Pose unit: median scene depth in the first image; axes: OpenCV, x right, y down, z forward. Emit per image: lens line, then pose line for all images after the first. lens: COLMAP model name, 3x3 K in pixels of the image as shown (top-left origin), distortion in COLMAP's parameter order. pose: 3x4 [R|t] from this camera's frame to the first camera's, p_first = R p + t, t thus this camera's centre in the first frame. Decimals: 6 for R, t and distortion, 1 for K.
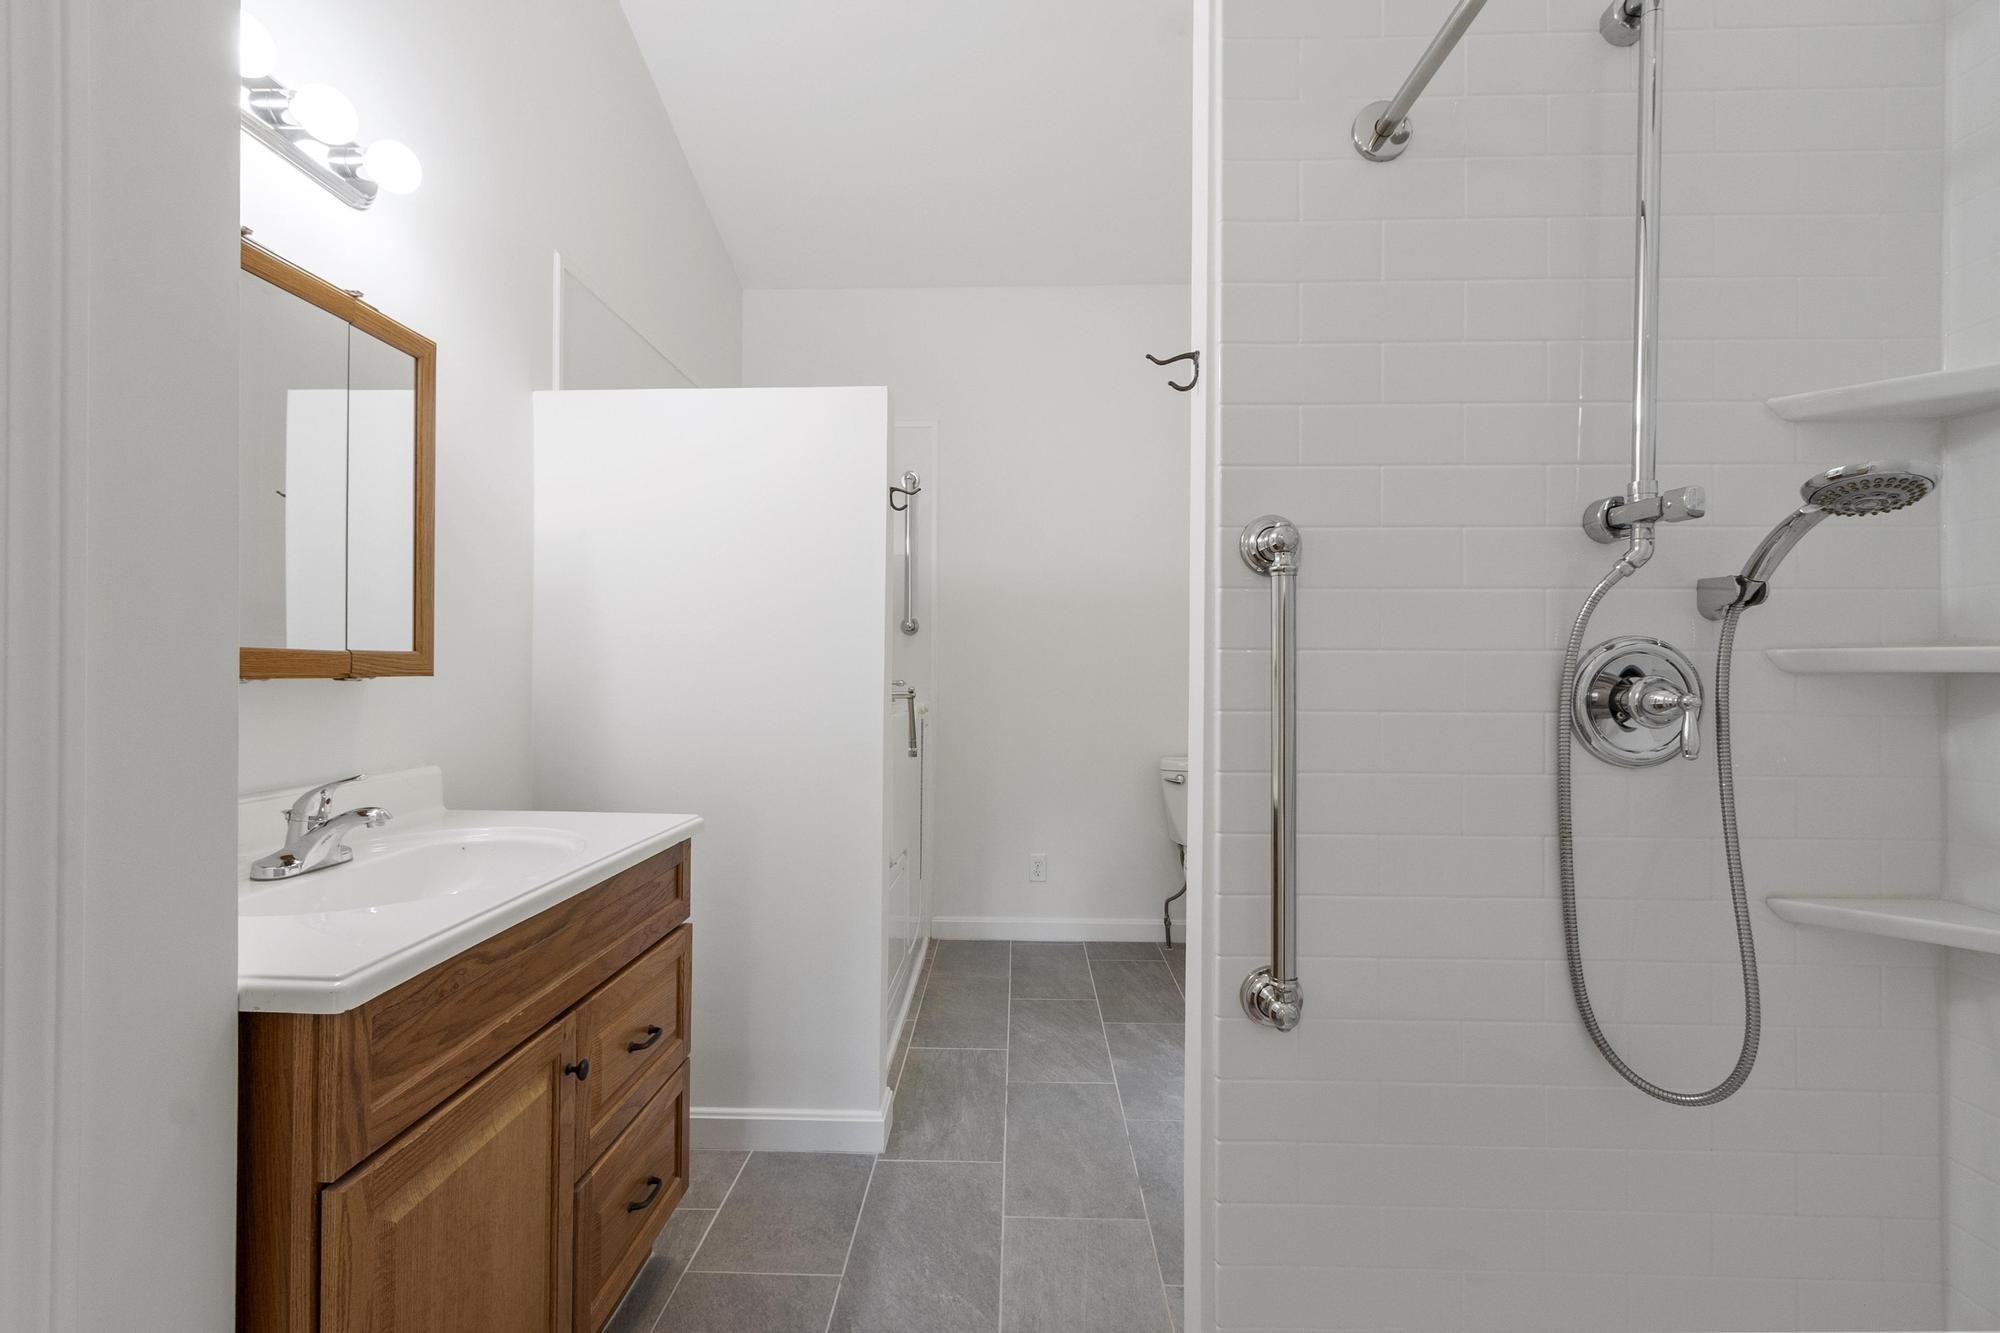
lens RADIAL K [[899.1, 0, 987.3], [0, 899.1, 666.9], [0, 0, 1]] dist [0.000110, 0.001053]
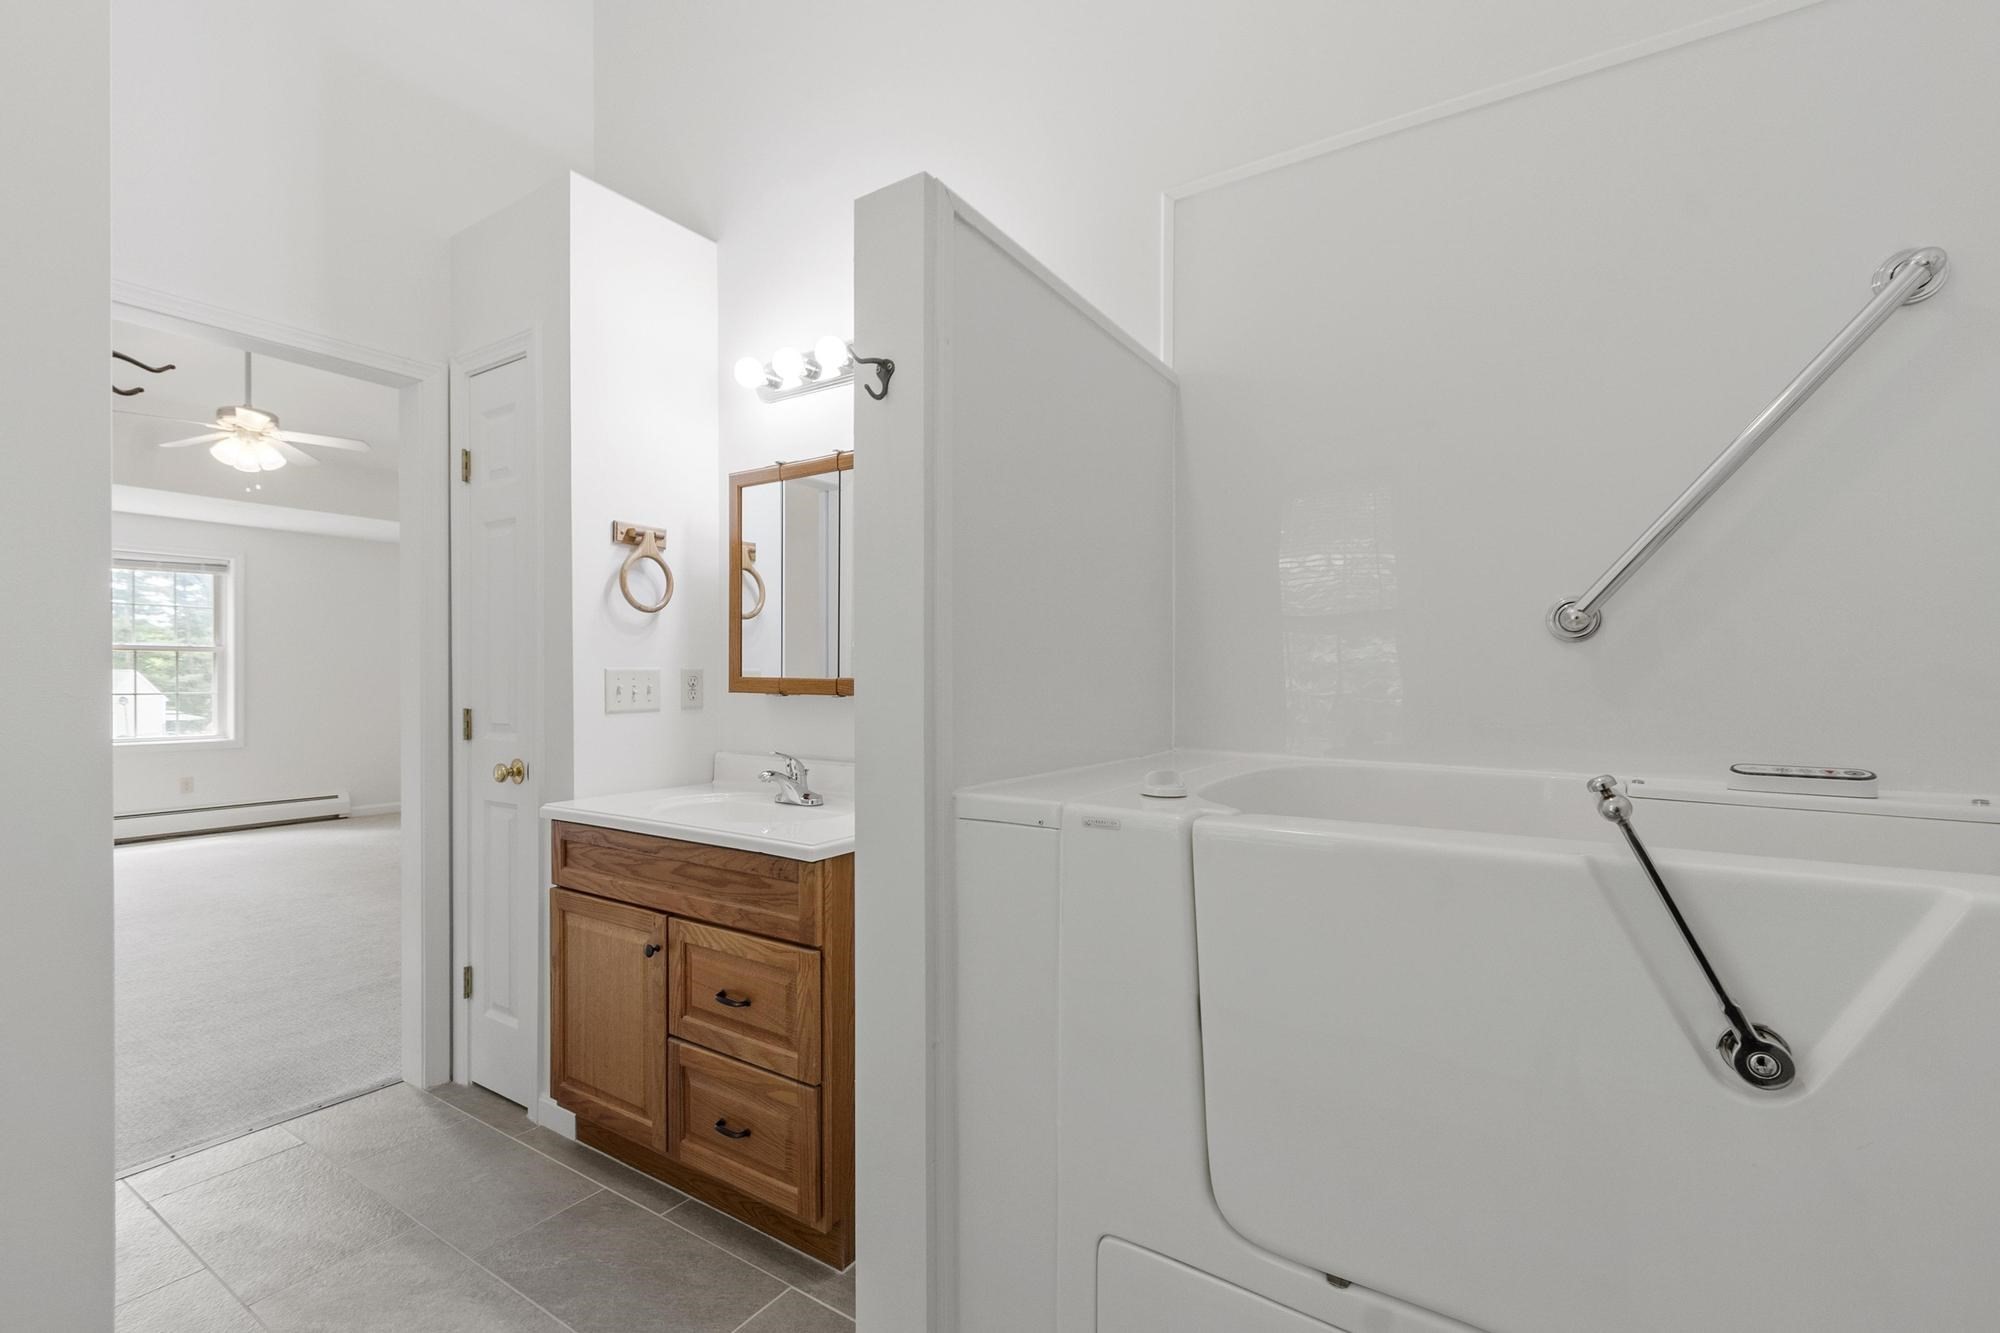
lens RADIAL K [[899.1, 0, 987.3], [0, 899.1, 666.9], [0, 0, 1]] dist [0.000110, 0.001053]
pose [[-0.515880, -0.008310, -0.856621, 0.631251], [-0.004038, 0.999965, -0.007269, -0.032976], [0.856651, -0.000291, -0.515896, 2.513918]]
